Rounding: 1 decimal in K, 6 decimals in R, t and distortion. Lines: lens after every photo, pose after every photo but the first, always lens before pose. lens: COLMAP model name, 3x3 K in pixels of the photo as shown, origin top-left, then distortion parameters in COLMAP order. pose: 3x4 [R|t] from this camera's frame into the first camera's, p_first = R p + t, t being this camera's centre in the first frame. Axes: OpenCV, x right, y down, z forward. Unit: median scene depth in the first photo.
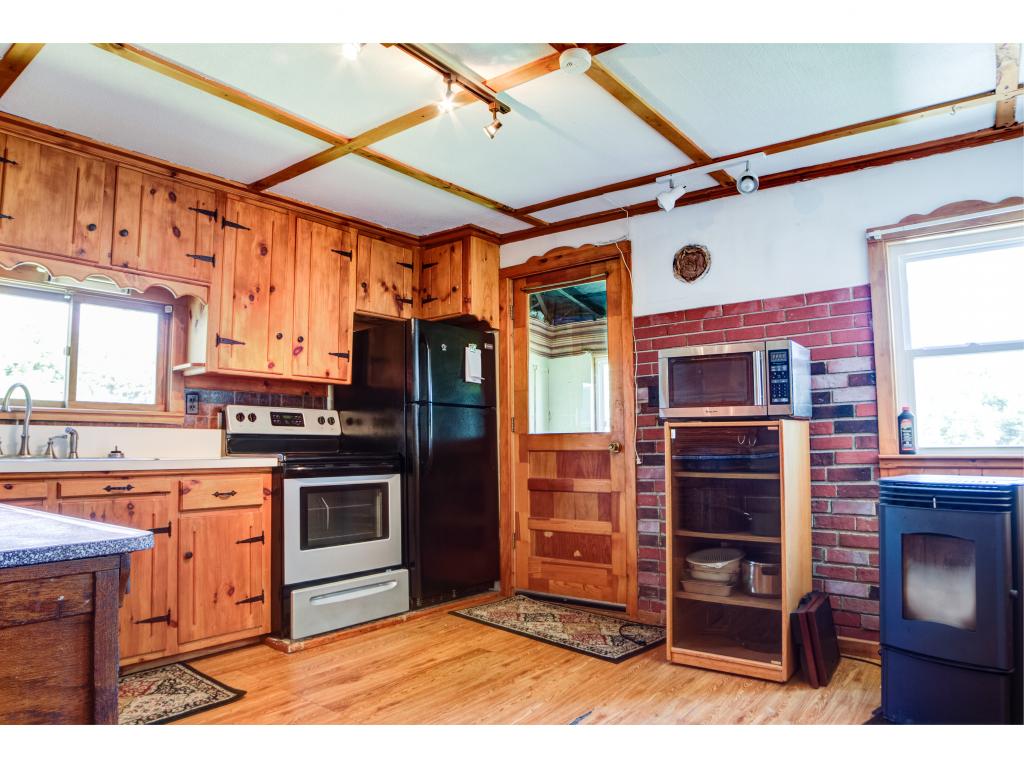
lens RADIAL K [[661.0, 0, 508.0], [0, 661.0, 388.2], [0, 0, 1]] dist [-0.117552, 0.046207]
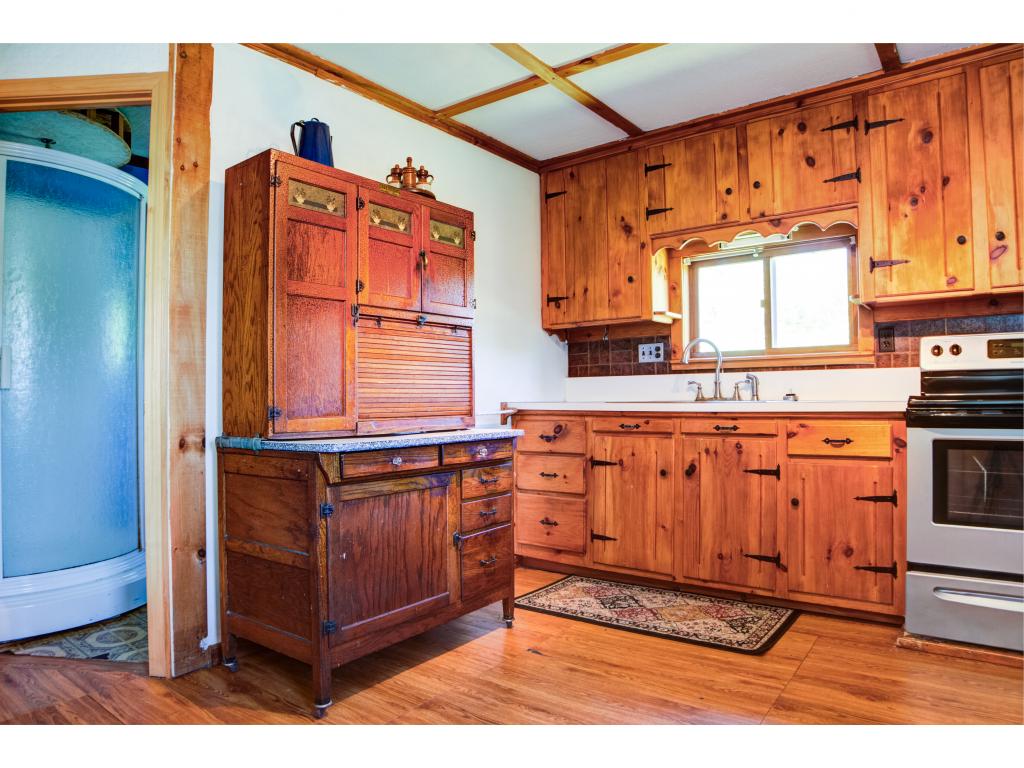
lens RADIAL K [[661.0, 0, 508.0], [0, 661.0, 388.2], [0, 0, 1]] dist [-0.117552, 0.046207]
pose [[0.011494, -0.006289, -0.999914, 0.445250], [0.098471, 0.995127, -0.005127, 0.052107], [0.995074, -0.098403, 0.012058, 0.554255]]
